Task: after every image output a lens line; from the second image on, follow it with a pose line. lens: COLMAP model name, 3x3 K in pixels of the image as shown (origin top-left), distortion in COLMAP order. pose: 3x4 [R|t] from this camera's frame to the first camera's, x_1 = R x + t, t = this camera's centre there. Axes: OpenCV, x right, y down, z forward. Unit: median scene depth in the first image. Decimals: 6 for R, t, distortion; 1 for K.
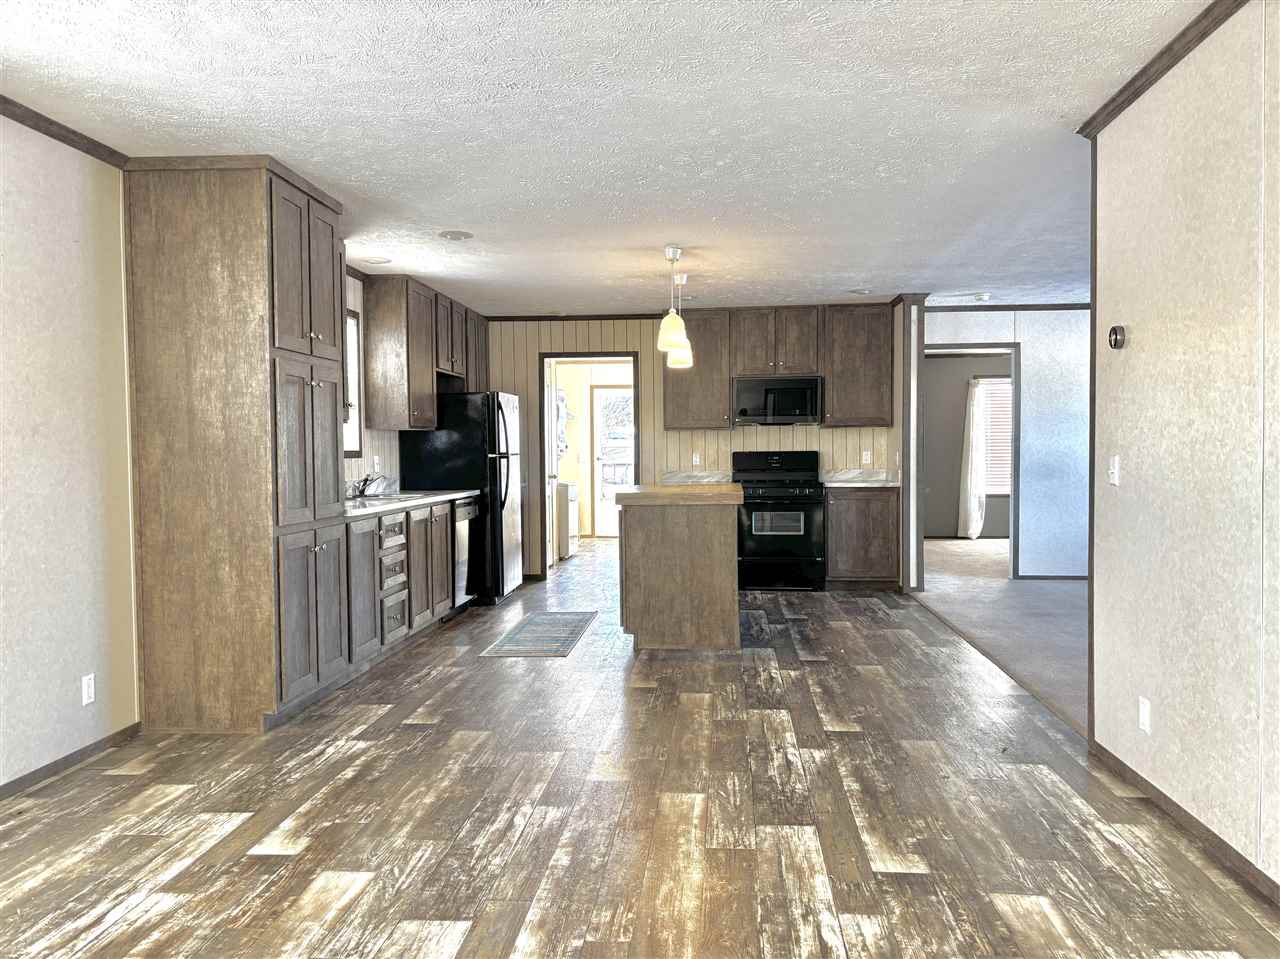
lens RADIAL K [[970.7, 0, 641.5], [0, 970.7, 480.8], [0, 0, 1]] dist [0.019247, -0.022725]
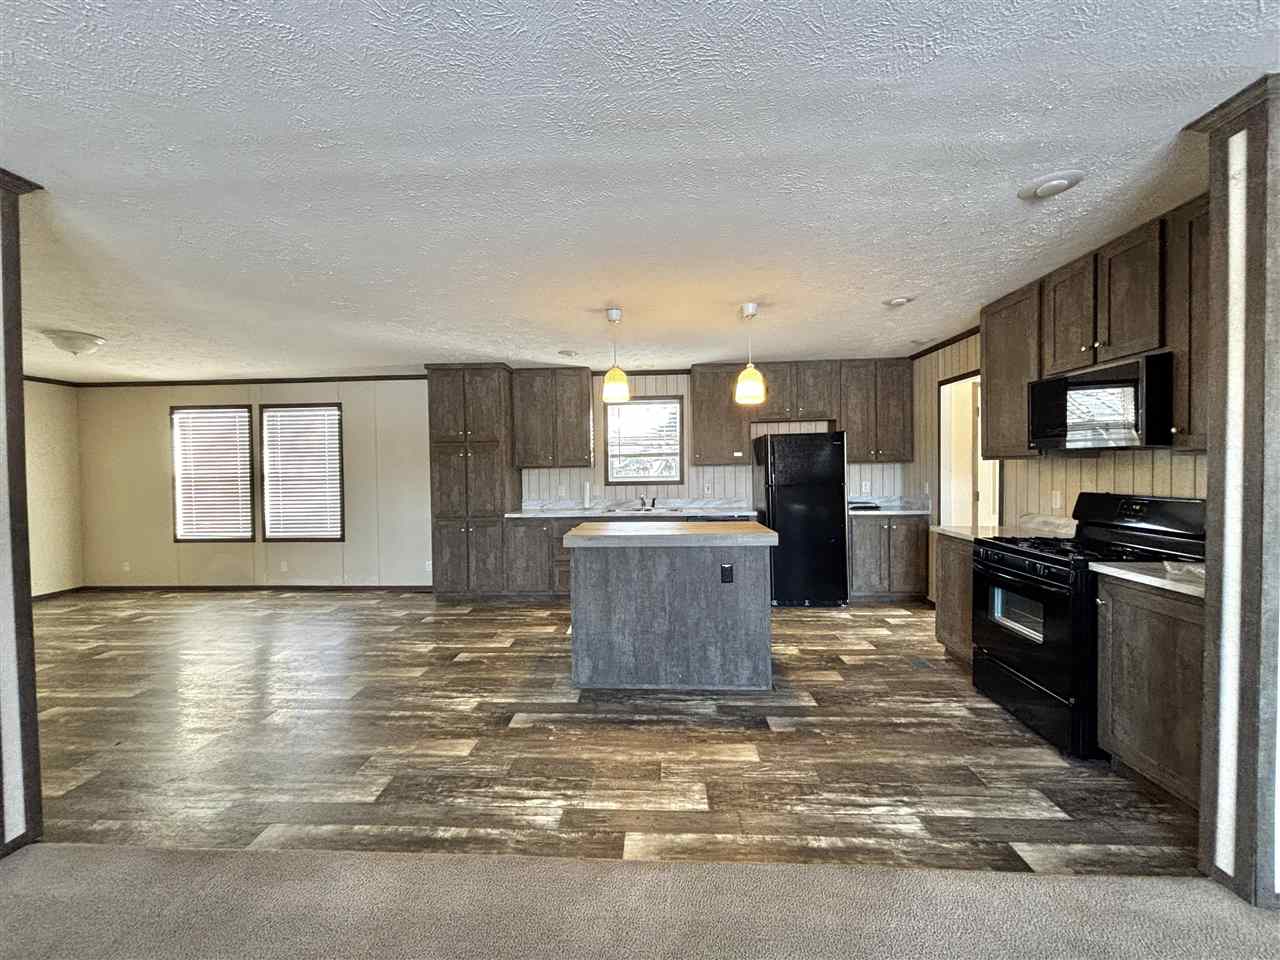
lens RADIAL K [[516.5, 0, 629.1], [0, 516.5, 475.2], [0, 0, 1]] dist [0.002972, -0.002059]
pose [[0.027126, 0.022975, -0.999368, 0.780006], [-0.015961, 0.999618, 0.022548, -0.080138], [0.999505, 0.015340, 0.027483, 1.251918]]
